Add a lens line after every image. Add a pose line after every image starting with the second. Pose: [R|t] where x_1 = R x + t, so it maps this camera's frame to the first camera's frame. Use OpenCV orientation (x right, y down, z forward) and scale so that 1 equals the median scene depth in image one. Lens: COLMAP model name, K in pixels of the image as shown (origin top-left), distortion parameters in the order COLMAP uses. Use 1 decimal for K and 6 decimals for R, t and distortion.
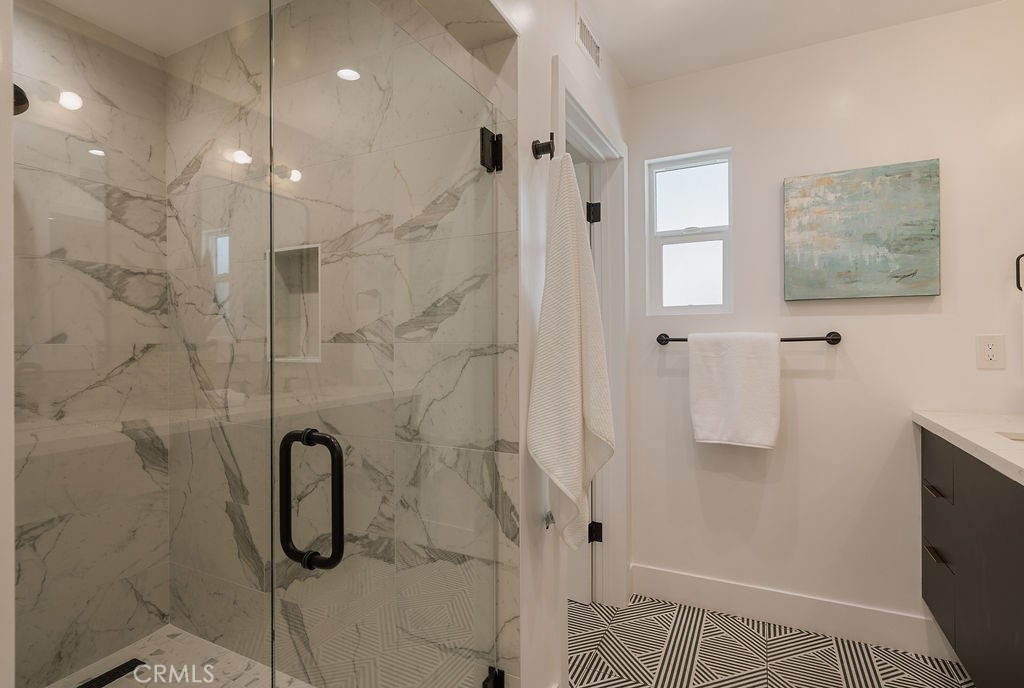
lens RADIAL K [[520.0, 0, 507.9], [0, 520.0, 339.4], [0, 0, 1]] dist [-0.001501, 0.001865]
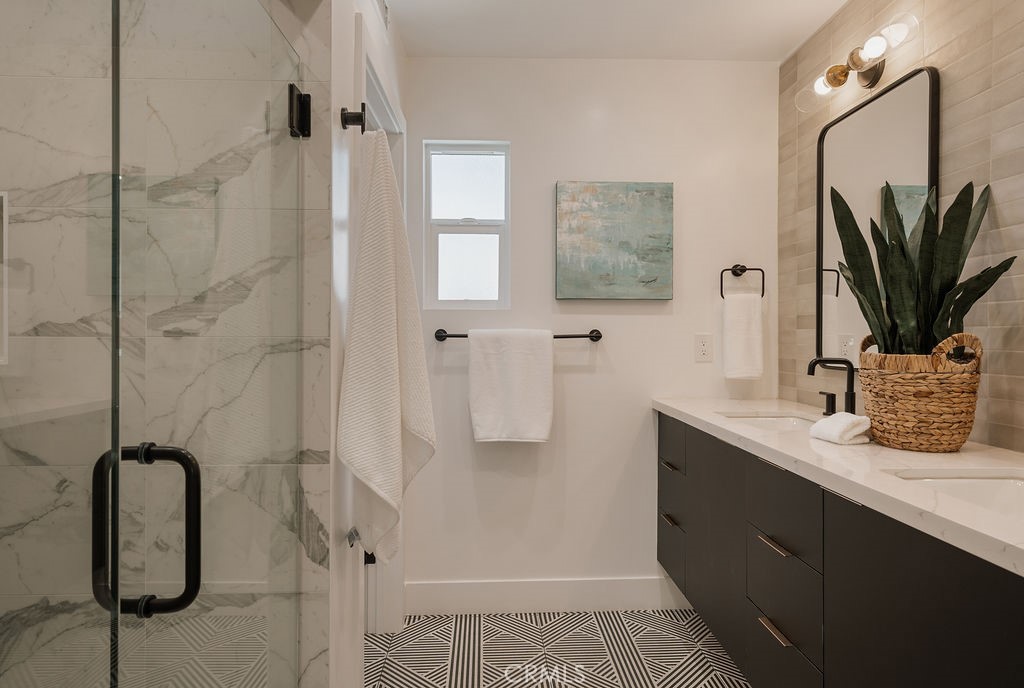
lens RADIAL K [[631.0, 0, 515.7], [0, 631.0, 339.7], [0, 0, 1]] dist [0.005208, 0.000767]
pose [[0.868505, 0.005050, 0.495655, -0.178790], [-0.008405, 0.999954, 0.004539, 0.001989], [-0.495609, -0.008108, 0.868508, -0.061181]]
